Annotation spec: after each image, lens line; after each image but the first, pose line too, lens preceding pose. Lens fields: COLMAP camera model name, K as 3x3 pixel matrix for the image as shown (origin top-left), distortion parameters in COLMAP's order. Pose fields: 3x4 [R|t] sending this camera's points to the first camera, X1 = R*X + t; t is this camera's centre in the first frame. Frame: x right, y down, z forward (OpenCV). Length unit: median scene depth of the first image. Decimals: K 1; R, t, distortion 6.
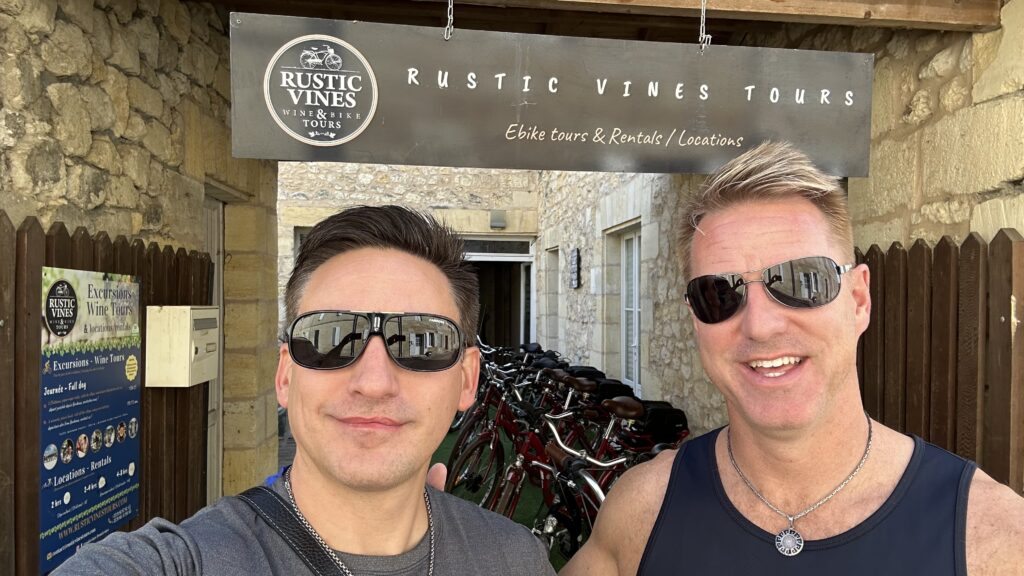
lens RADIAL K [[688.5, 0, 512.0], [0, 688.5, 288.0], [0, 0, 1]] dist [0.009262, -0.001293]
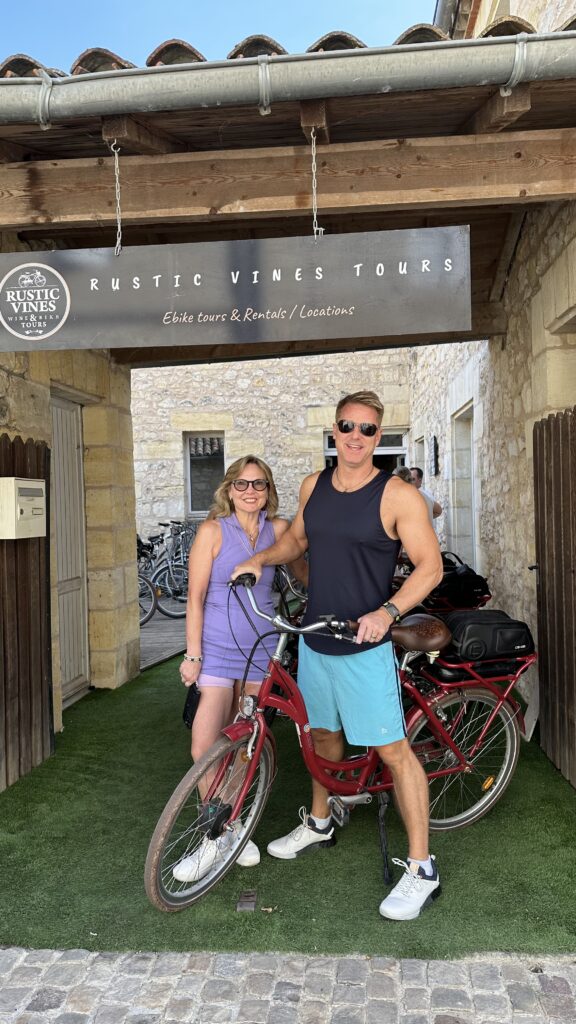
lens RADIAL K [[704.3, 0, 288.0], [0, 704.3, 512.0], [0, 0, 1]] dist [0.105946, -0.381414]
pose [[0.971716, -0.026569, -0.234655, 0.215205], [0.030941, 0.999409, 0.014969, 0.054514], [0.234118, -0.021806, 0.971963, -0.117875]]
